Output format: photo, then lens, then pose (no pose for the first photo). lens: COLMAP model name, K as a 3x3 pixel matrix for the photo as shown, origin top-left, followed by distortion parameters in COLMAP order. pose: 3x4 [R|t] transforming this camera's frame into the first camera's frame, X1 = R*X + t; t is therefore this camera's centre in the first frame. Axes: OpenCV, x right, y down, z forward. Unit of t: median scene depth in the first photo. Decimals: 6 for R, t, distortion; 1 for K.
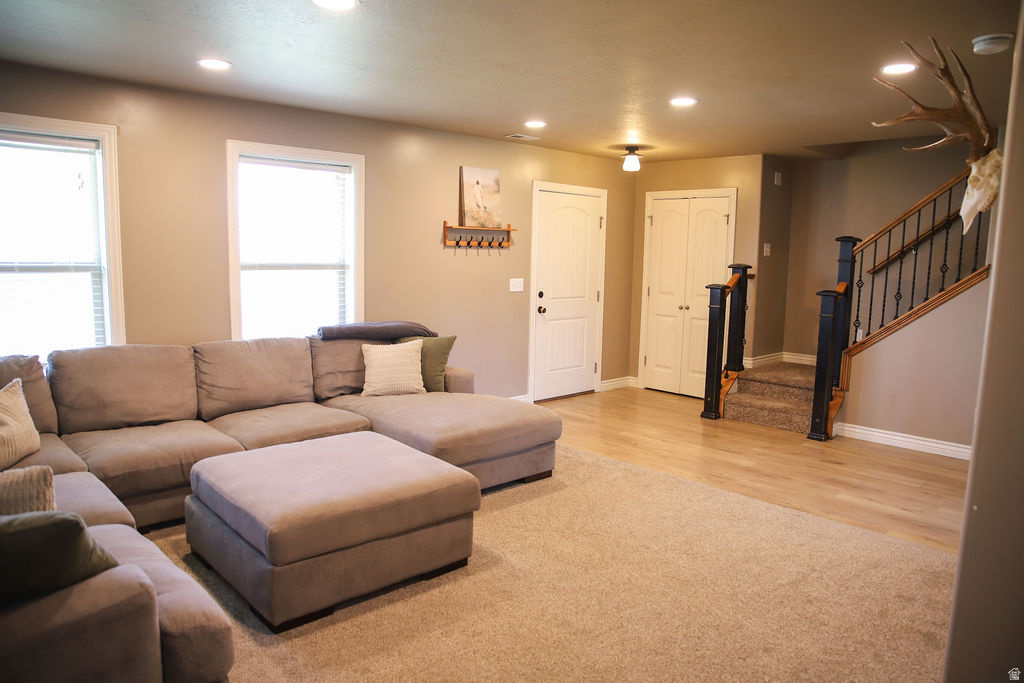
lens RADIAL K [[694.4, 0, 512.0], [0, 694.4, 341.5], [0, 0, 1]] dist [-0.141027, 0.102566]
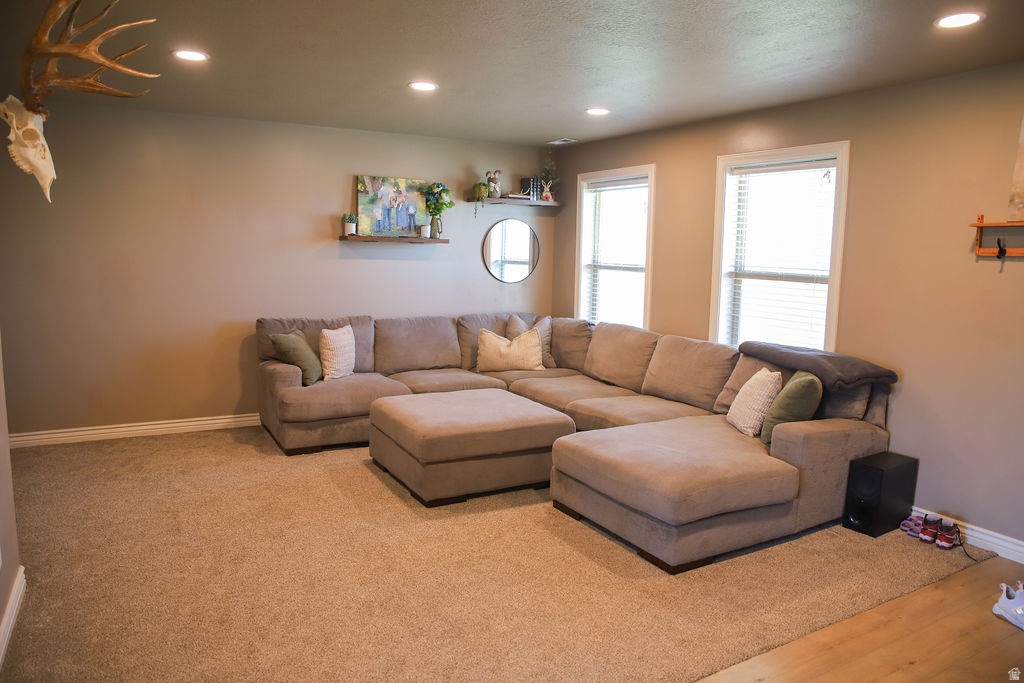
lens RADIAL K [[694.4, 0, 512.0], [0, 694.4, 341.5], [0, 0, 1]] dist [-0.141027, 0.102566]
pose [[-0.232320, 0.088510, -0.968604, 0.697002], [-0.161288, 0.978558, 0.128105, -0.088657], [0.959173, 0.185986, -0.213063, 0.906510]]
